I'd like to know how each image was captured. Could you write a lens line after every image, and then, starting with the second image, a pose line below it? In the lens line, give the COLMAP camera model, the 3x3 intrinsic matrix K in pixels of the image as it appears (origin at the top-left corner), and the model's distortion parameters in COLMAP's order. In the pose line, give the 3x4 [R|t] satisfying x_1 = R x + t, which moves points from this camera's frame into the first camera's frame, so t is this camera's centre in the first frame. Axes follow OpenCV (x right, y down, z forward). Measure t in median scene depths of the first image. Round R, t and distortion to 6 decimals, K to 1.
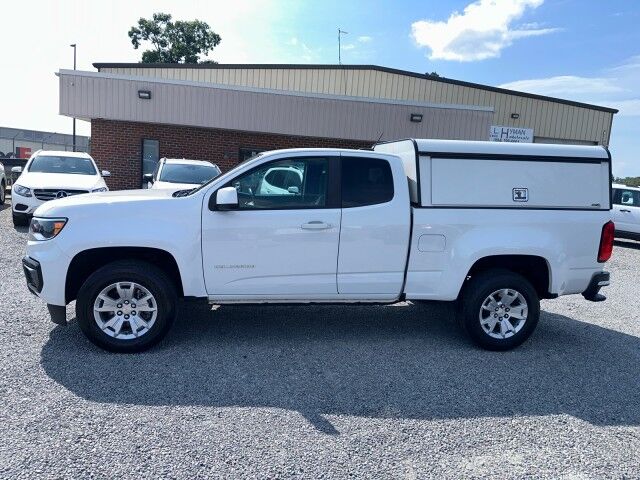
lens RADIAL K [[452.1, 0, 314.9], [0, 452.1, 241.2], [0, 0, 1]] dist [0.044842, -0.067340]
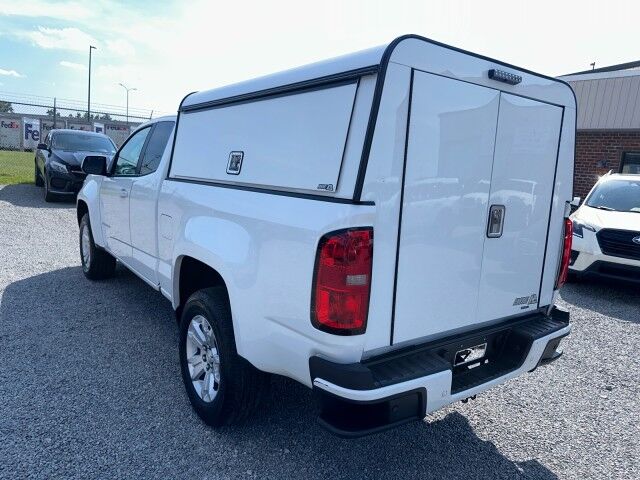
lens RADIAL K [[454.4, 0, 320.0], [0, 454.4, 240.0], [0, 0, 1]] dist [0.074712, -0.110230]
pose [[0.462142, 0.125491, -0.877882, 0.998792], [-0.174192, 0.983497, 0.048888, -0.052456], [0.869529, 0.130327, 0.476375, 0.821067]]
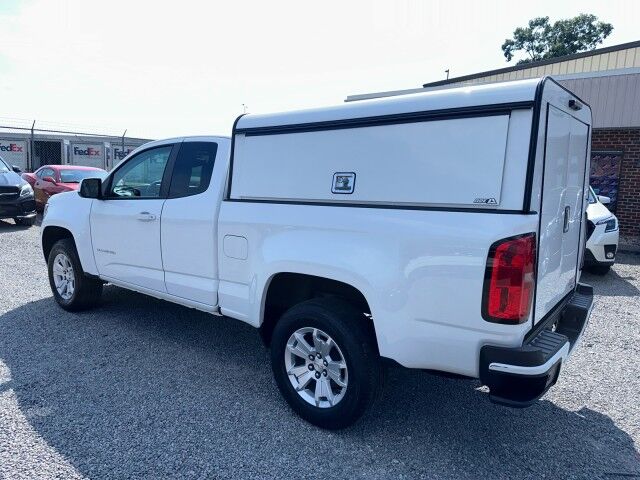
lens RADIAL K [[453.7, 0, 316.5], [0, 453.7, 242.2], [0, 0, 1]] dist [0.040052, -0.054544]
pose [[0.674853, 0.074012, -0.734231, 0.872071], [-0.098061, 0.995128, 0.010180, -0.023475], [0.731408, 0.065129, 0.678823, 0.550393]]
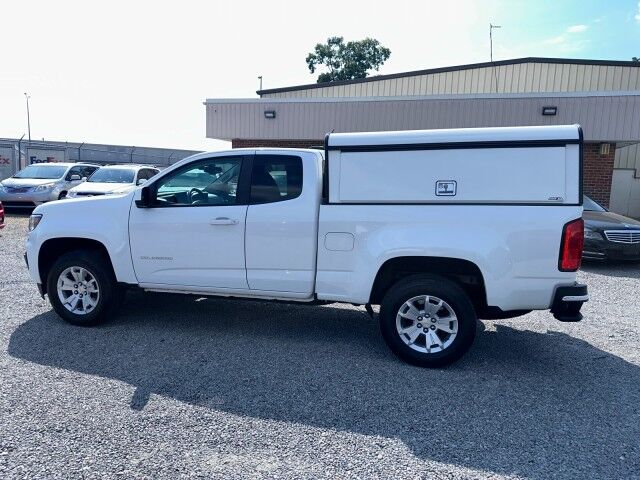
lens RADIAL K [[452.1, 0, 314.9], [0, 452.1, 241.2], [0, 0, 1]] dist [0.044842, -0.067340]
pose [[0.918723, 0.018772, -0.394456, 0.556539], [-0.028479, 0.999418, -0.018769, 0.021863], [0.393875, 0.028477, 0.918723, 0.107996]]
